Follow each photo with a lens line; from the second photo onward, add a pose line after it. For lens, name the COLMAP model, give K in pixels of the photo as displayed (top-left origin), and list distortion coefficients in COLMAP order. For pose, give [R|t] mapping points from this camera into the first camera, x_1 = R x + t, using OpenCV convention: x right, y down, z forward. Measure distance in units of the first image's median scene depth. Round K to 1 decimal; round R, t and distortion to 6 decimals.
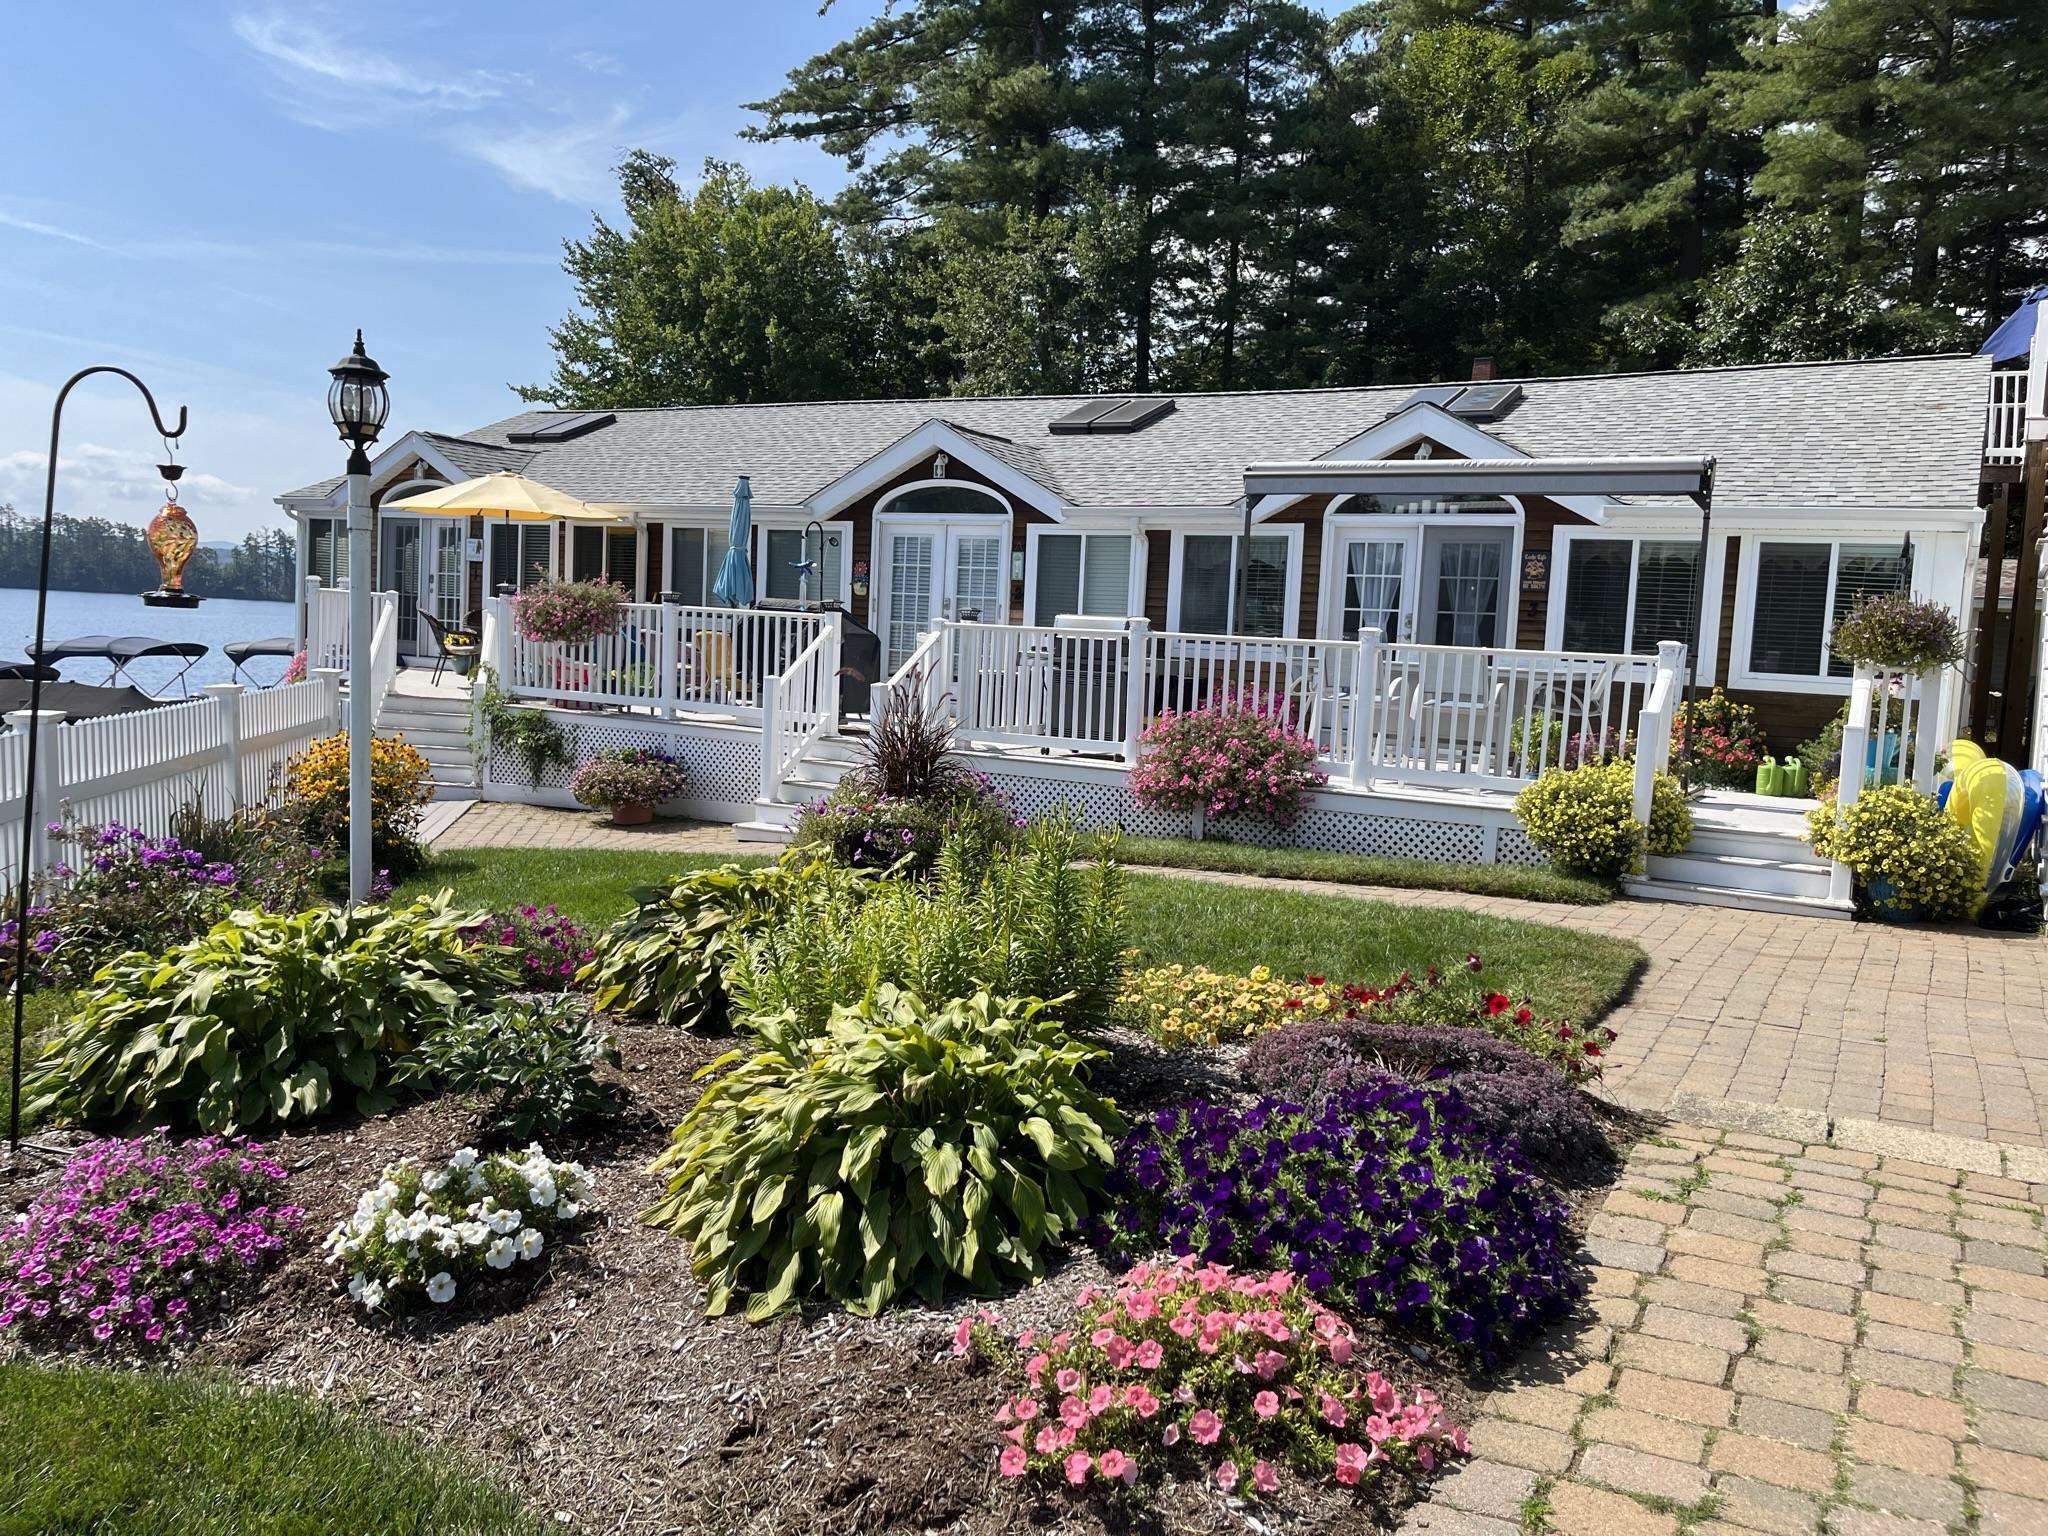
lens RADIAL K [[1549.0, 0, 1029.7], [0, 1549.0, 782.5], [0, 0, 1]] dist [0.053816, -0.061290]
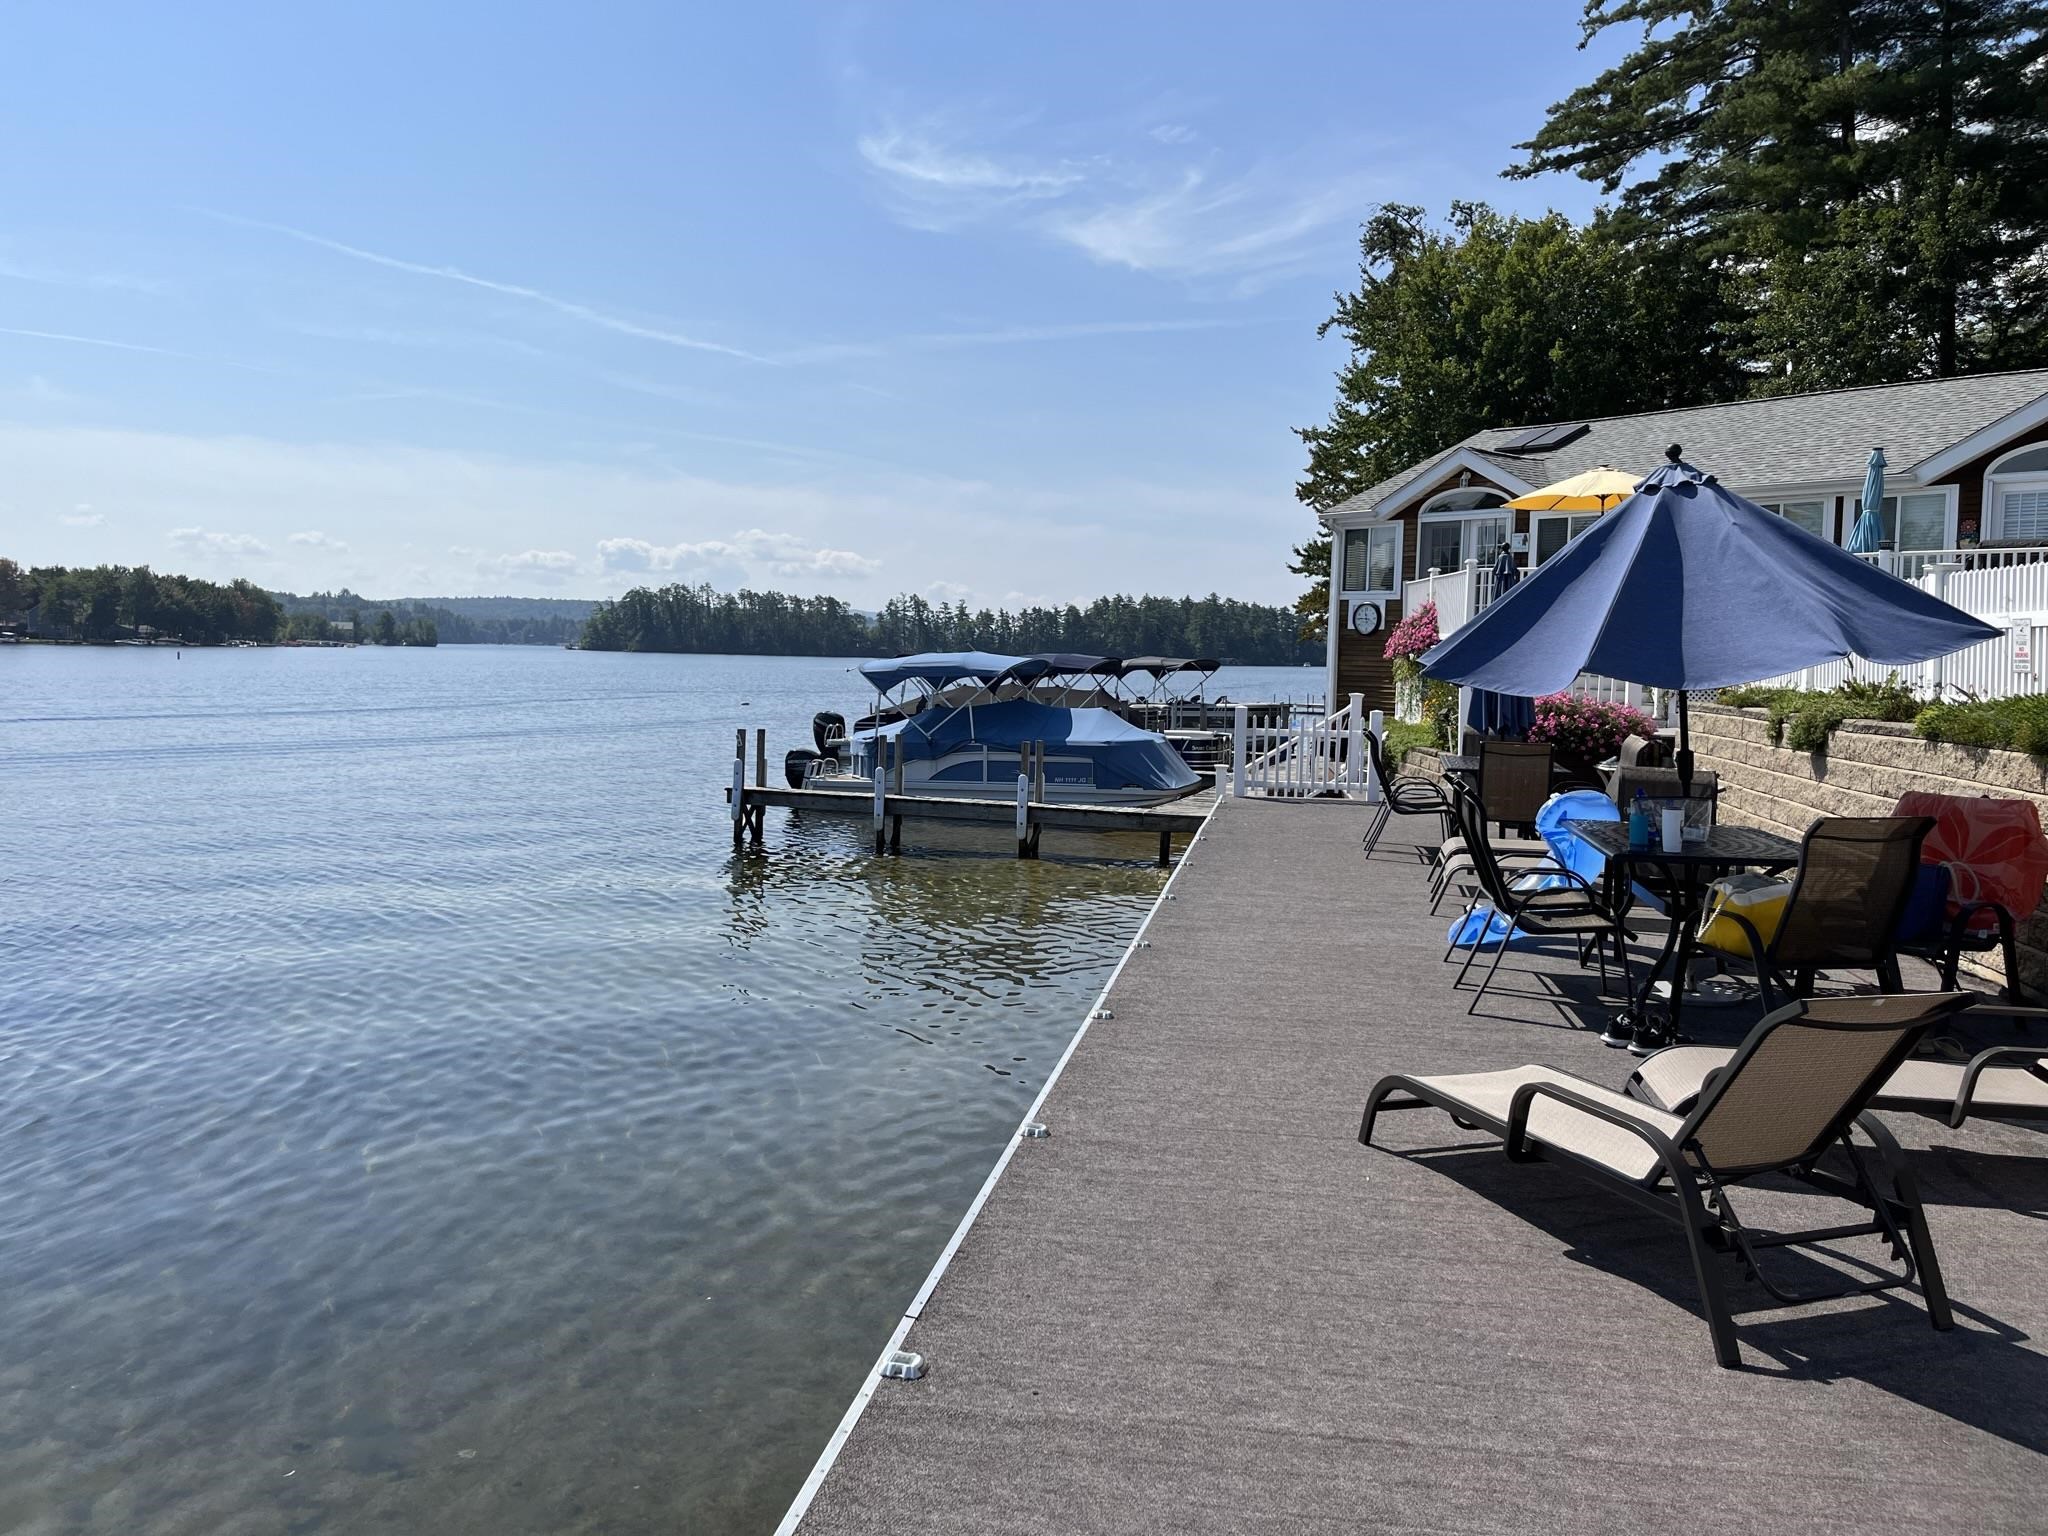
lens RADIAL K [[1586.1, 0, 1024.0], [0, 1586.1, 768.0], [0, 0, 1]] dist [0.073921, -0.066485]
pose [[0.941074, -0.008946, -0.338082, -0.123998], [-0.005480, 0.999115, -0.041692, 0.029961], [0.338156, 0.041088, 0.940193, -0.105399]]
